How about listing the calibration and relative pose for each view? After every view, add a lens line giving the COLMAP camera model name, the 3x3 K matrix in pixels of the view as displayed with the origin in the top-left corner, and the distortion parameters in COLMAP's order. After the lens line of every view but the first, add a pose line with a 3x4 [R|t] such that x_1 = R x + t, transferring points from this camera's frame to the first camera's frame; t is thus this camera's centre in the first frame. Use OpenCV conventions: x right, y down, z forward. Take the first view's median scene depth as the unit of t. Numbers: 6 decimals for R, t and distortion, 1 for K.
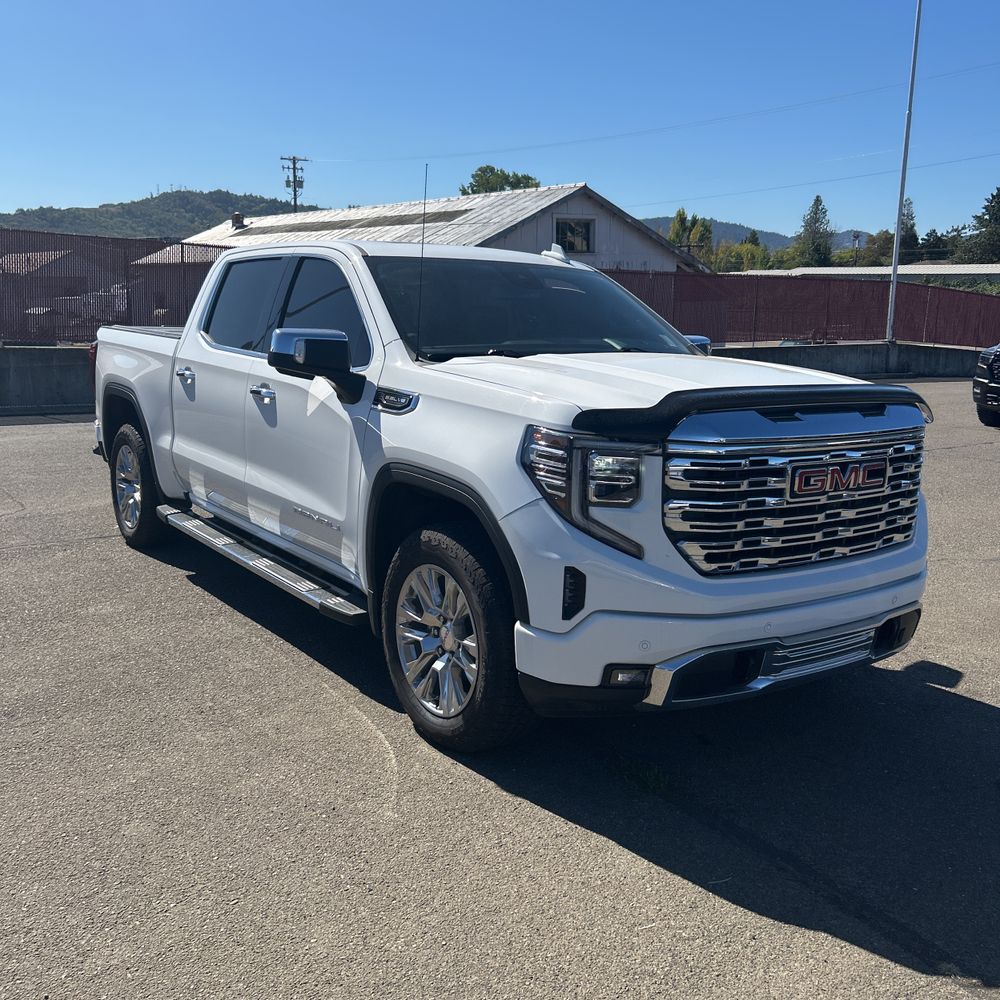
lens RADIAL K [[1008.7, 0, 505.6], [0, 1008.7, 493.7], [0, 0, 1]] dist [0.015732, 0.000000]
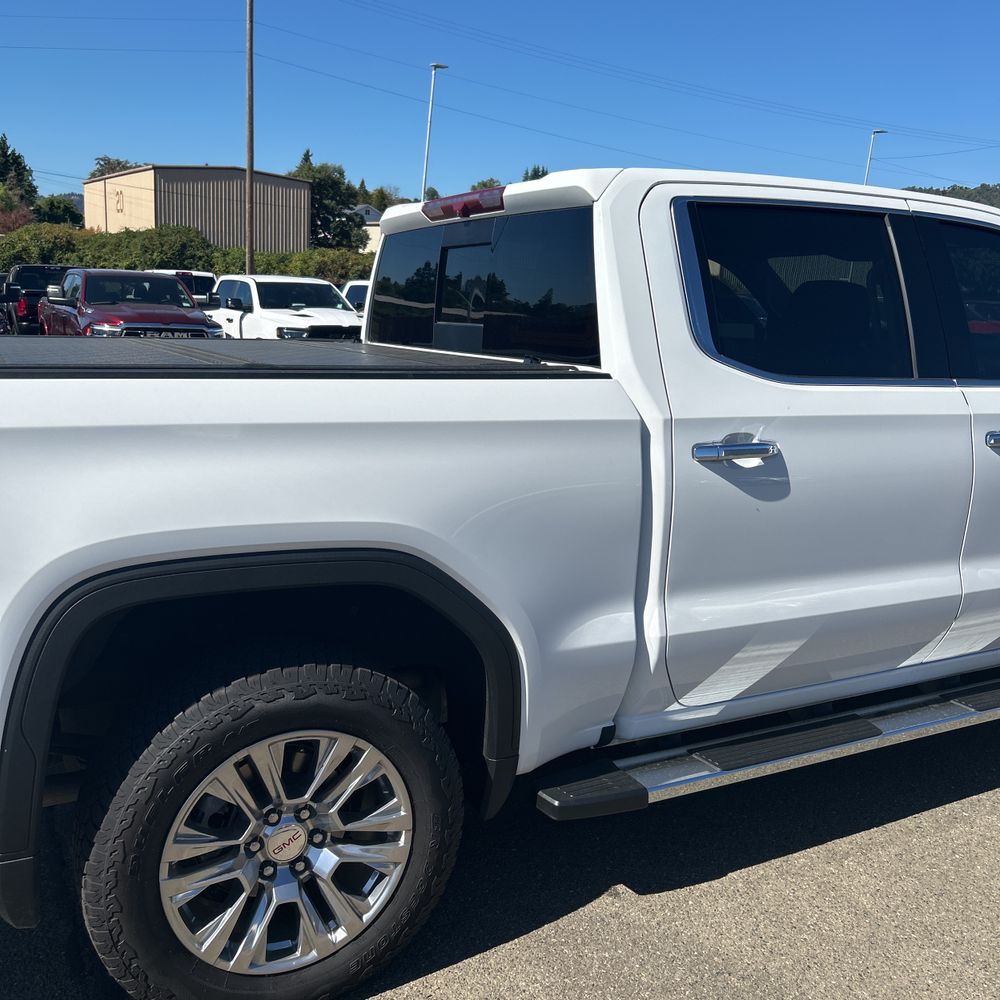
lens RADIAL K [[1008.7, 0, 490.0], [0, 1008.7, 512.3], [0, 0, 1]] dist [0.015732, 0.000000]
pose [[0.150415, -0.224312, 0.962839, -1.044232], [0.154715, 0.967261, 0.201172, -0.268405], [-0.976442, 0.118706, 0.180195, 1.391514]]
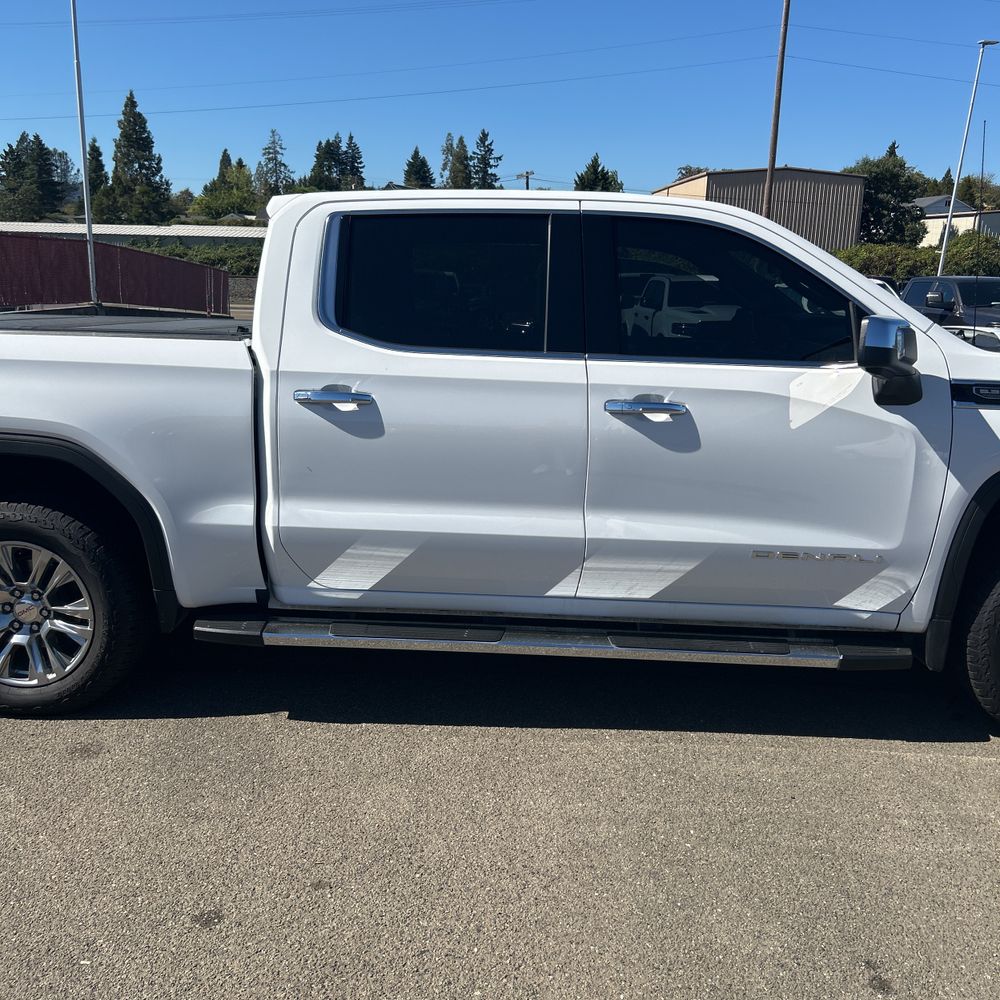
lens RADIAL K [[1008.7, 0, 493.1], [0, 1008.7, 495.8], [0, 0, 1]] dist [0.015732, 0.000000]
pose [[0.636792, -0.170992, 0.751836, -0.981237], [0.139679, 0.984548, 0.105612, -0.148040], [-0.758278, 0.037763, 0.650837, 0.713441]]
